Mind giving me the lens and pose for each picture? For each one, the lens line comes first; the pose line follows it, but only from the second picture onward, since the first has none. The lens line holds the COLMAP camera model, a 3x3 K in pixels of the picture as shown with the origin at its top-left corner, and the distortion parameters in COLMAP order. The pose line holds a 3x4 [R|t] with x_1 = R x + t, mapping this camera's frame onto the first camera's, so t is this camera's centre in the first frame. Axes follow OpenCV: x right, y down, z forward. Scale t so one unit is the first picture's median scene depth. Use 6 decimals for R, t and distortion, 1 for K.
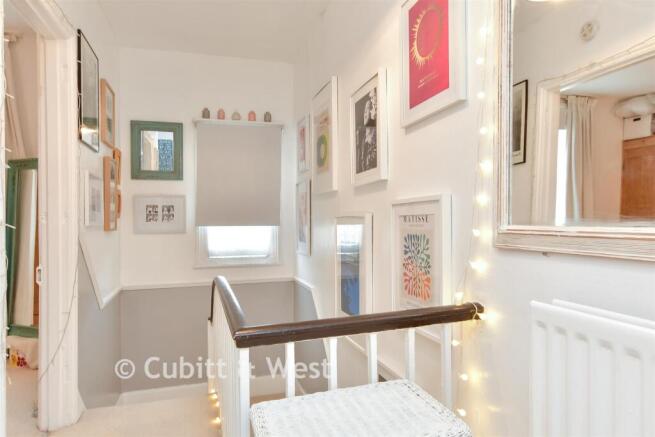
lens RADIAL K [[411.5, 0, 328.0], [0, 411.5, 220.2], [0, 0, 1]] dist [-0.002121, -0.000138]
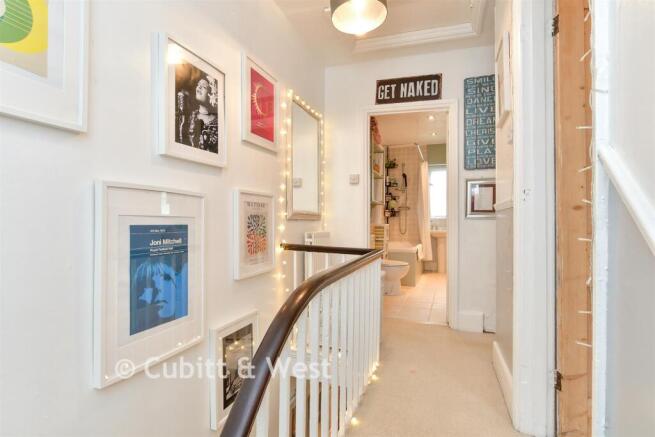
lens RADIAL K [[319.7, 0, 329.9], [0, 319.7, 220.8], [0, 0, 1]] dist [-0.000990, -0.000026]
pose [[-0.793456, 0.007889, 0.608576, -0.766866], [0.001052, 0.999932, -0.011591, 0.072539], [-0.608626, -0.008556, -0.793411, 1.801591]]
